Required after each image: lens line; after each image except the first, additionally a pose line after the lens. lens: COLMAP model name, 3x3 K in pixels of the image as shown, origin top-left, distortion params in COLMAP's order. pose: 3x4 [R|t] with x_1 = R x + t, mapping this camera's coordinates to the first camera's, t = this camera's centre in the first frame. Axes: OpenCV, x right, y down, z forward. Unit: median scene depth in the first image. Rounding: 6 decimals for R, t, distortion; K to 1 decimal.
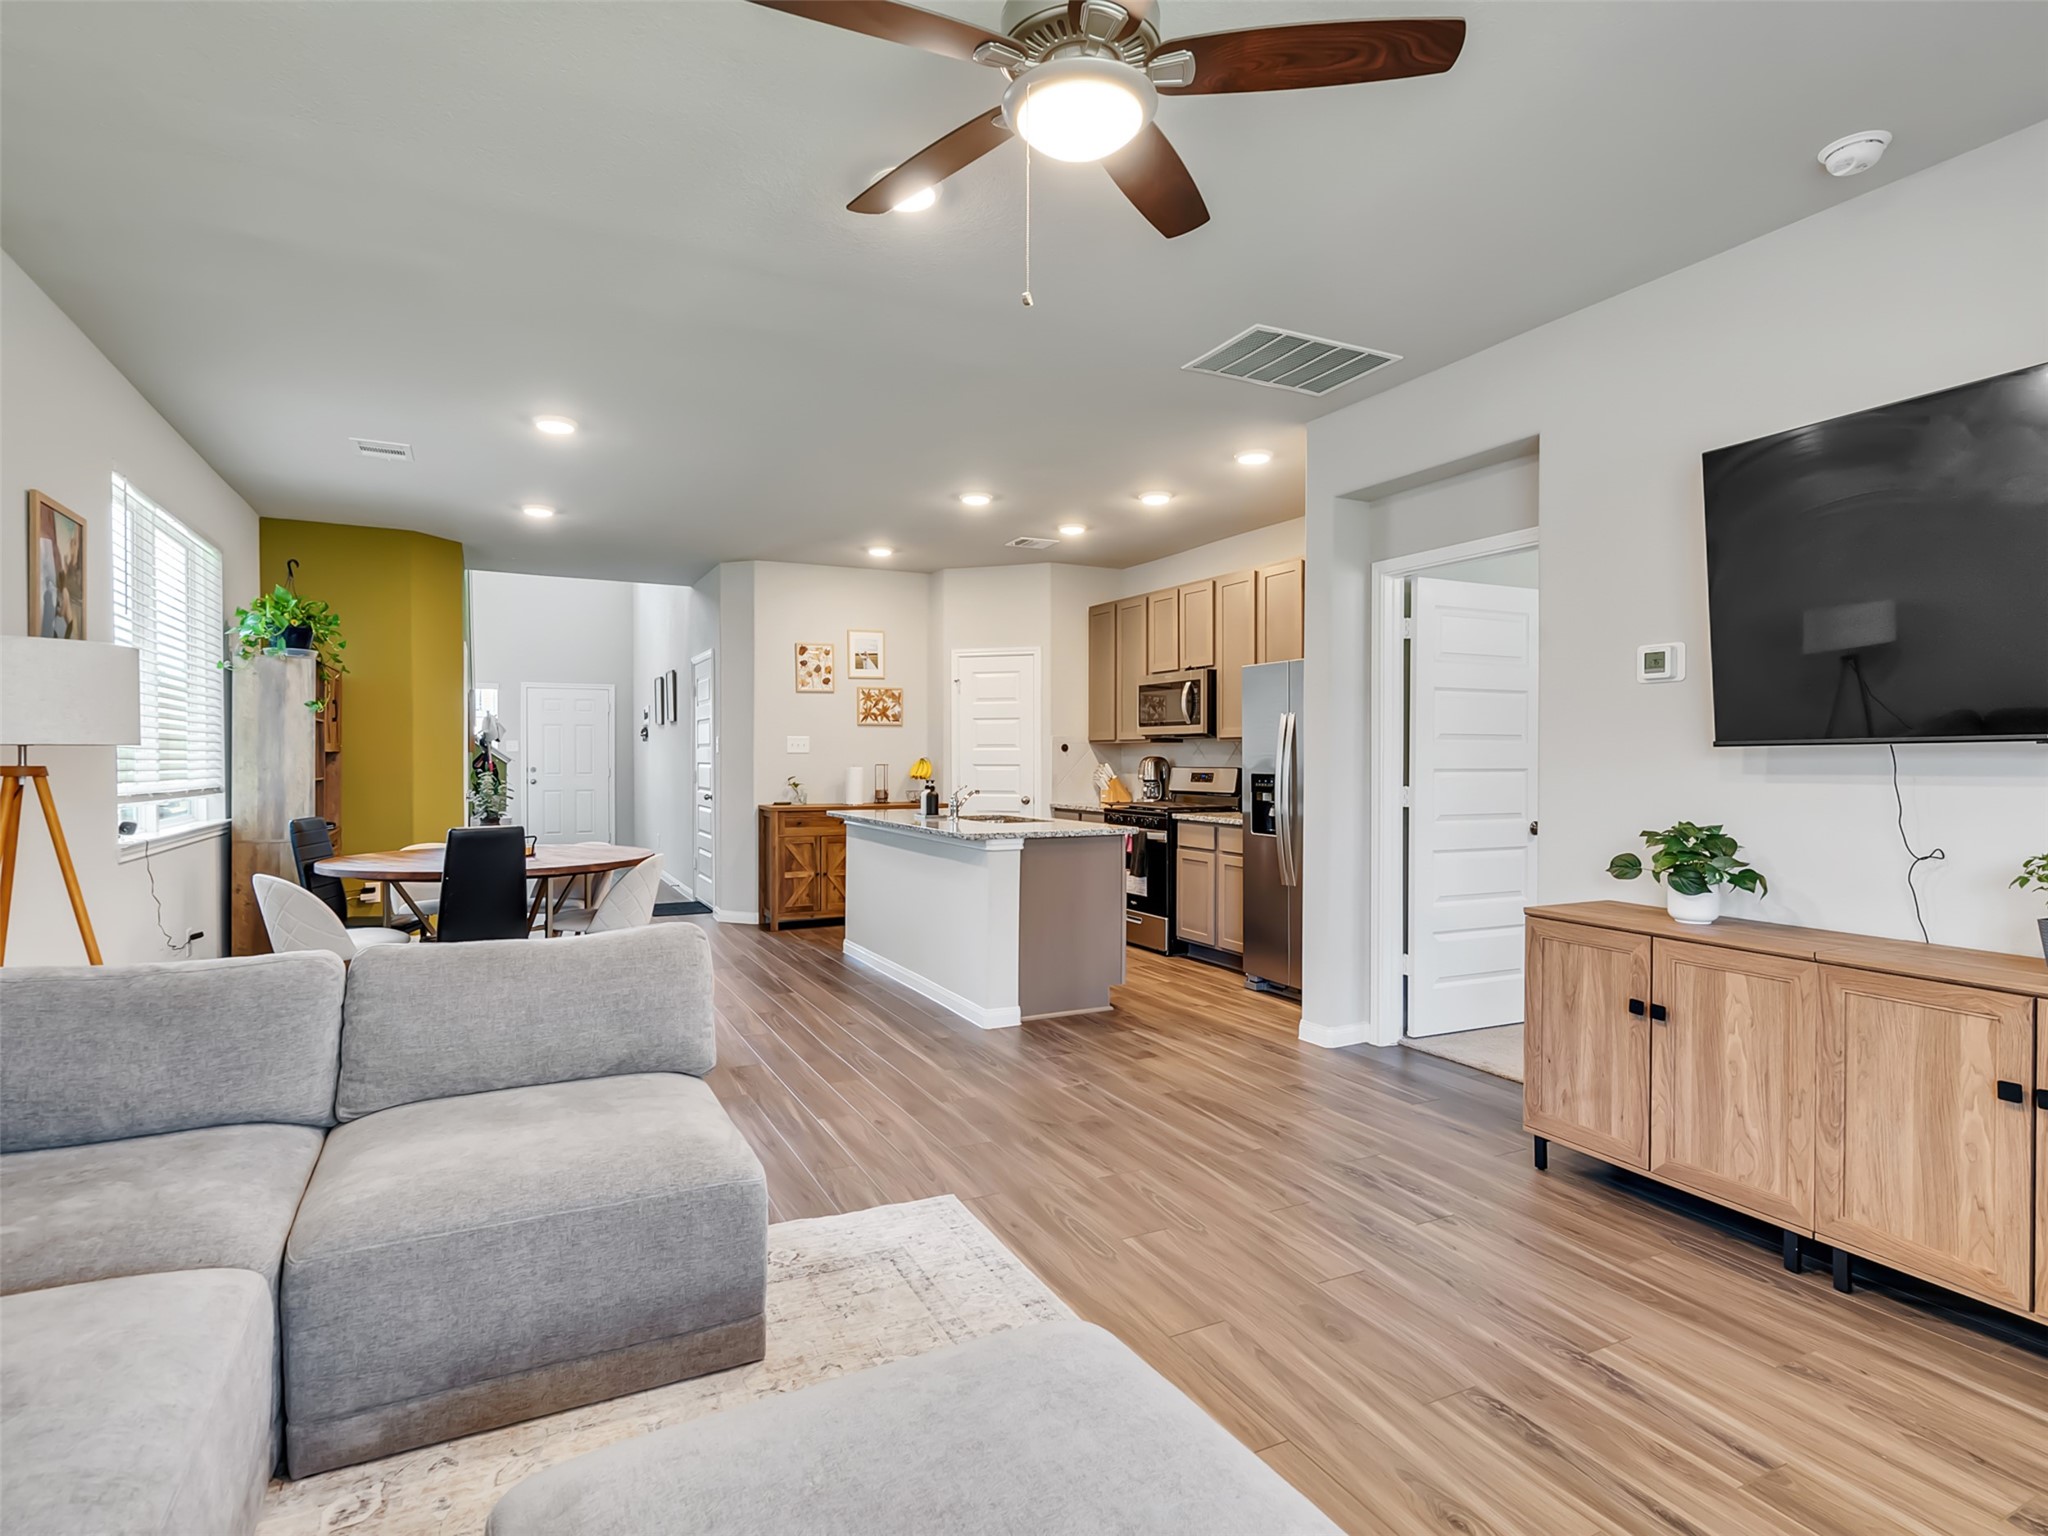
lens RADIAL K [[1054.1, 0, 1007.9], [0, 1054.1, 768.8], [0, 0, 1]] dist [-0.007482, 0.008094]
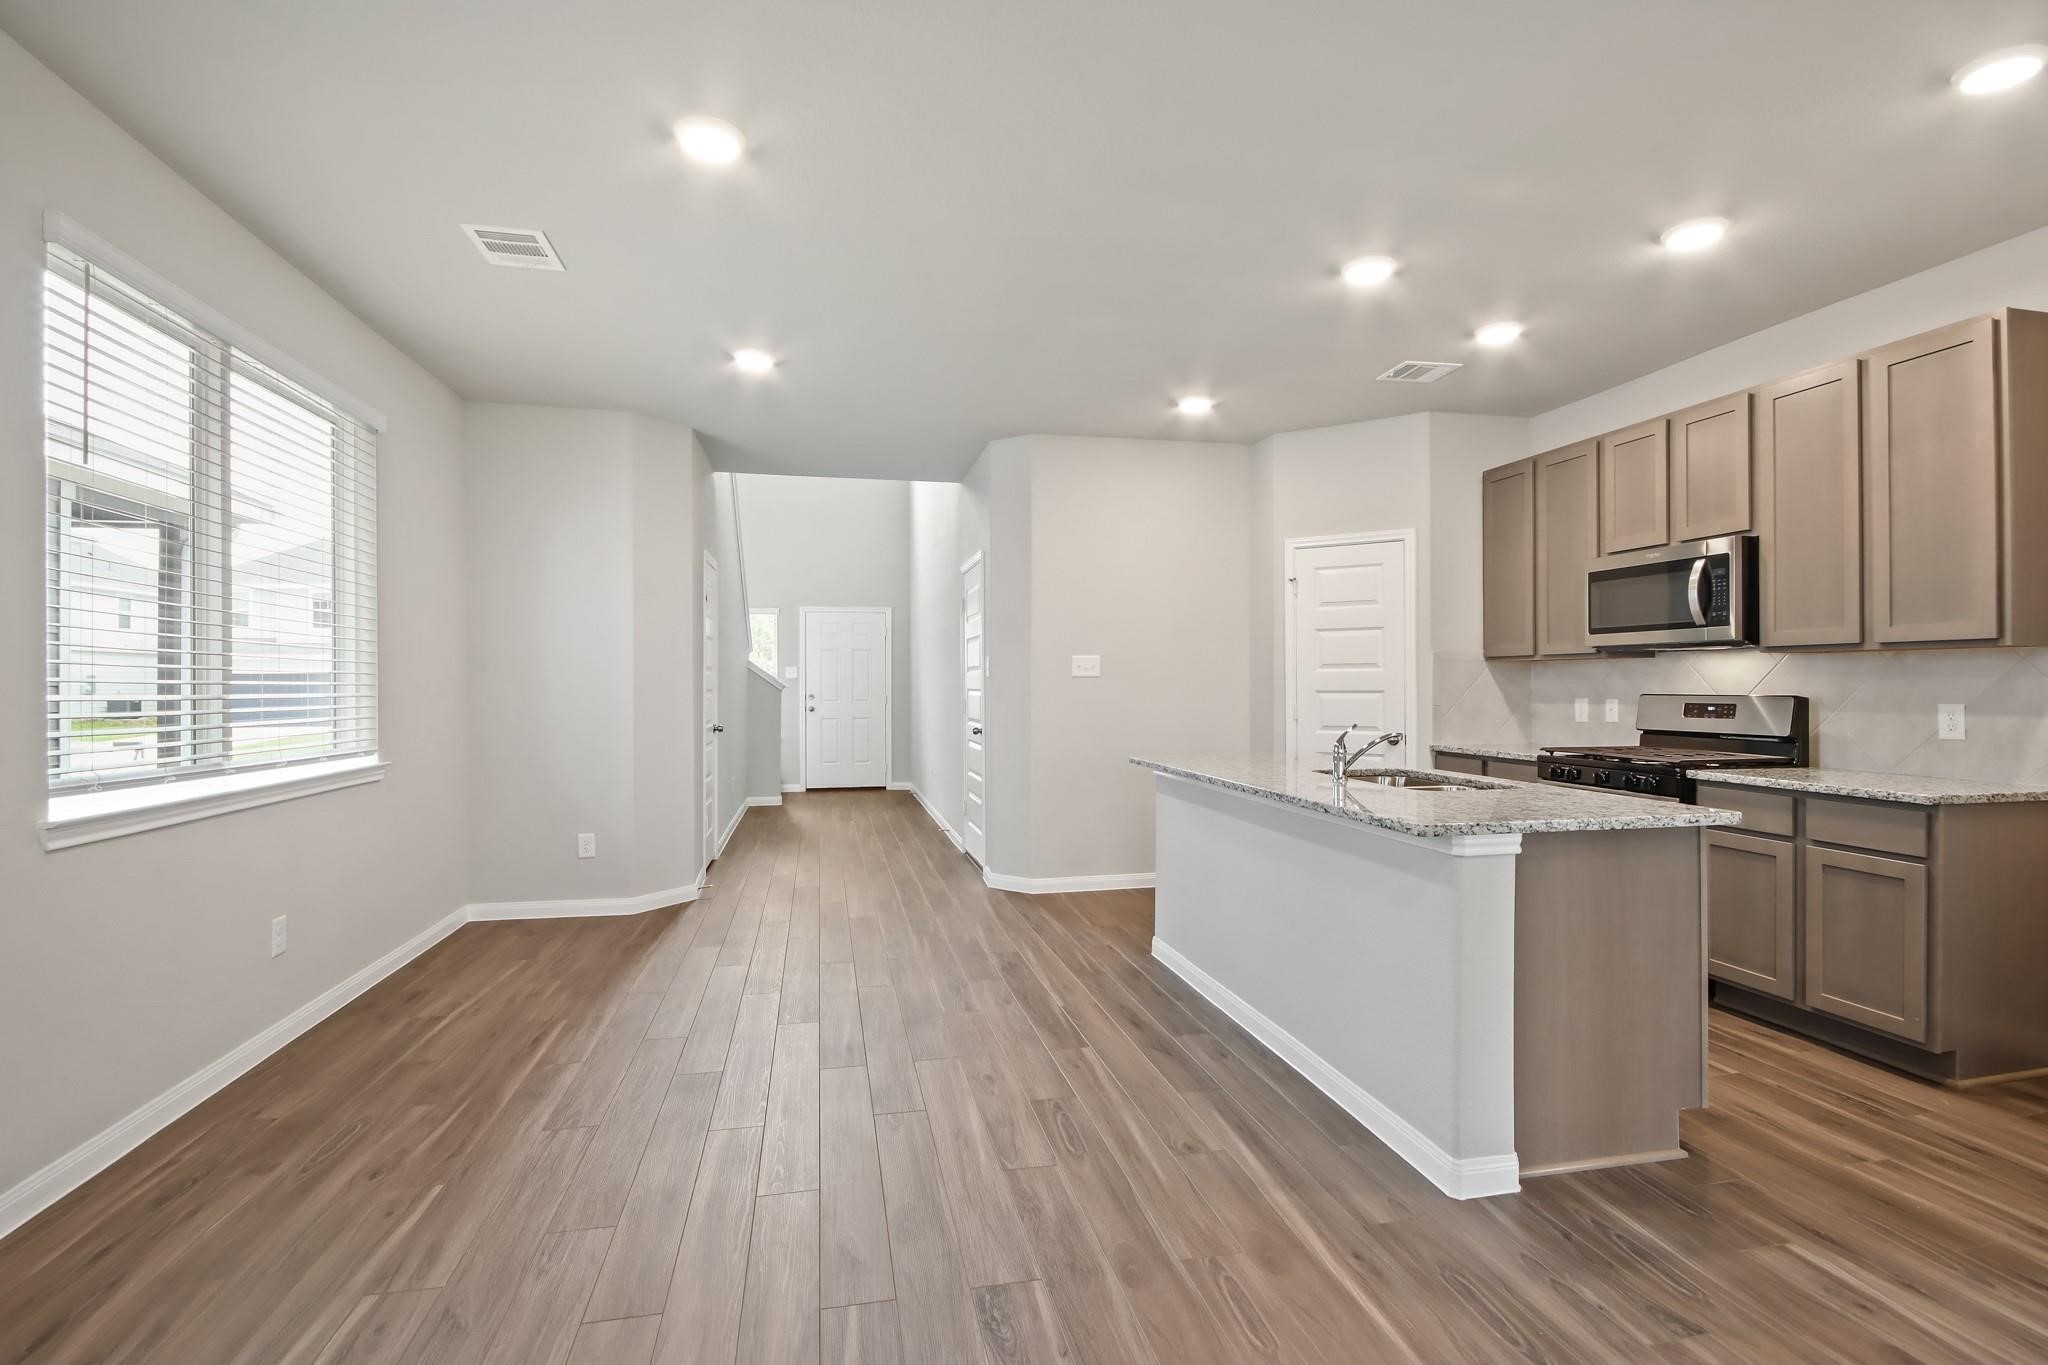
lens RADIAL K [[952.8, 0, 1021.2], [0, 952.8, 683.5], [0, 0, 1]] dist [0.005522, -0.005221]
pose [[0.968370, -0.004016, -0.249486, -0.112958], [0.001380, 0.999941, -0.010740, -0.003974], [0.249515, 0.010056, 0.968319, 0.495836]]
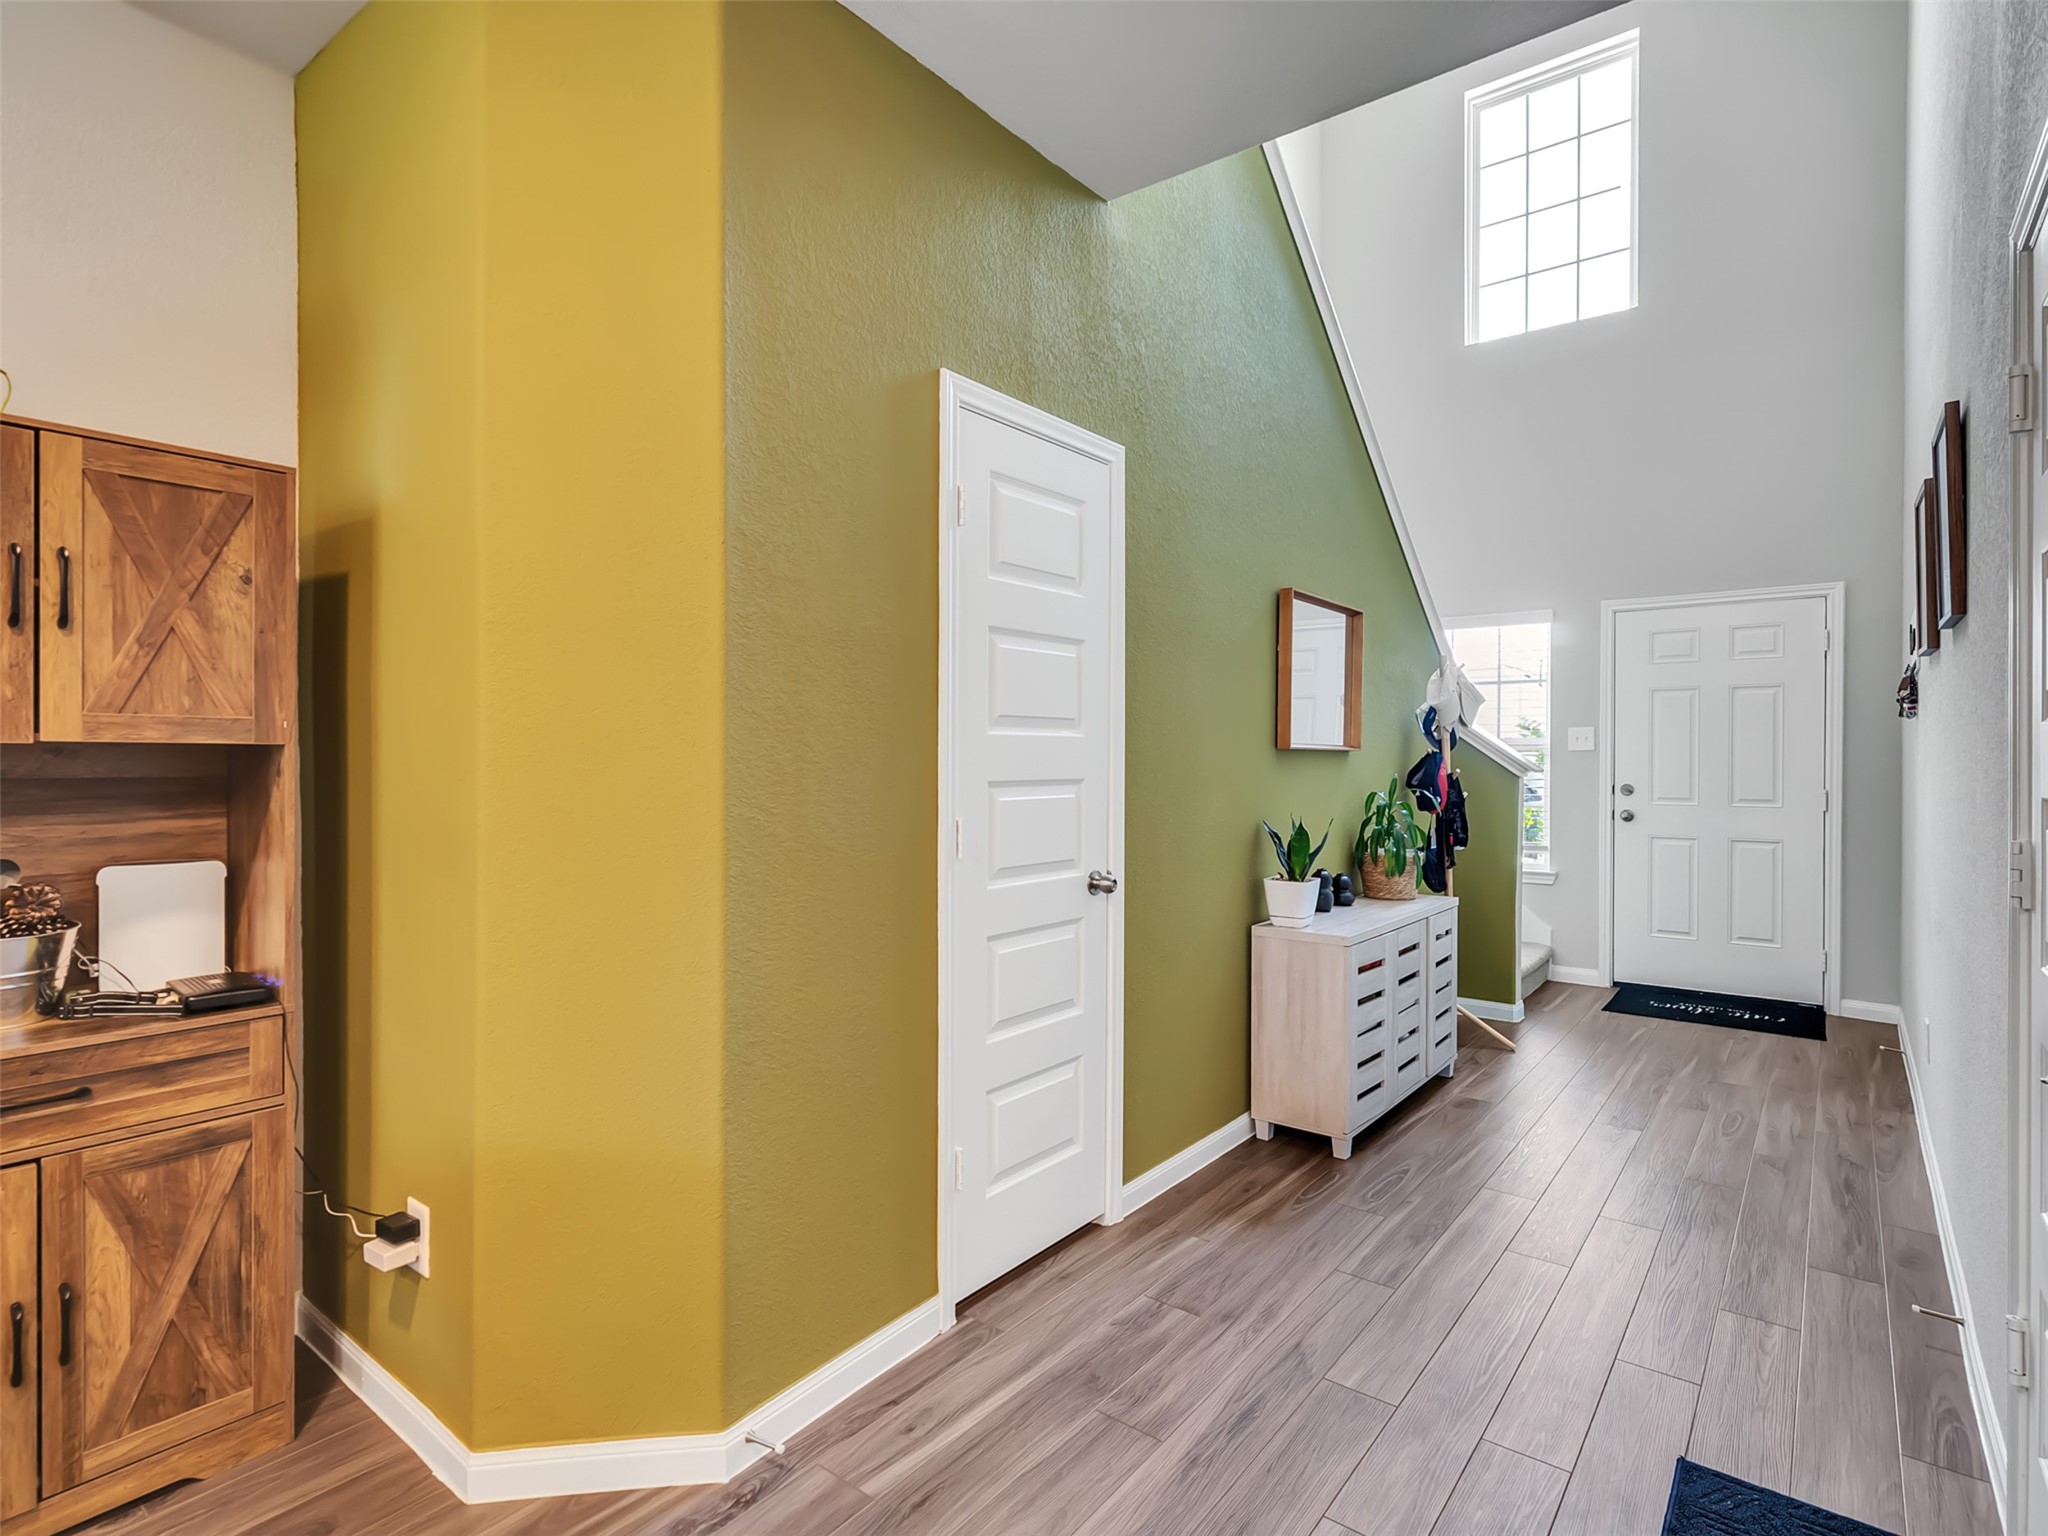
lens RADIAL K [[1054.1, 0, 1034.5], [0, 1054.1, 771.3], [0, 0, 1]] dist [-0.007482, 0.008094]
pose [[0.434240, 0.003509, -0.900790, -0.381584], [-0.006762, 0.999977, 0.000636, -0.014787], [0.900772, 0.005816, 0.434254, 1.437067]]
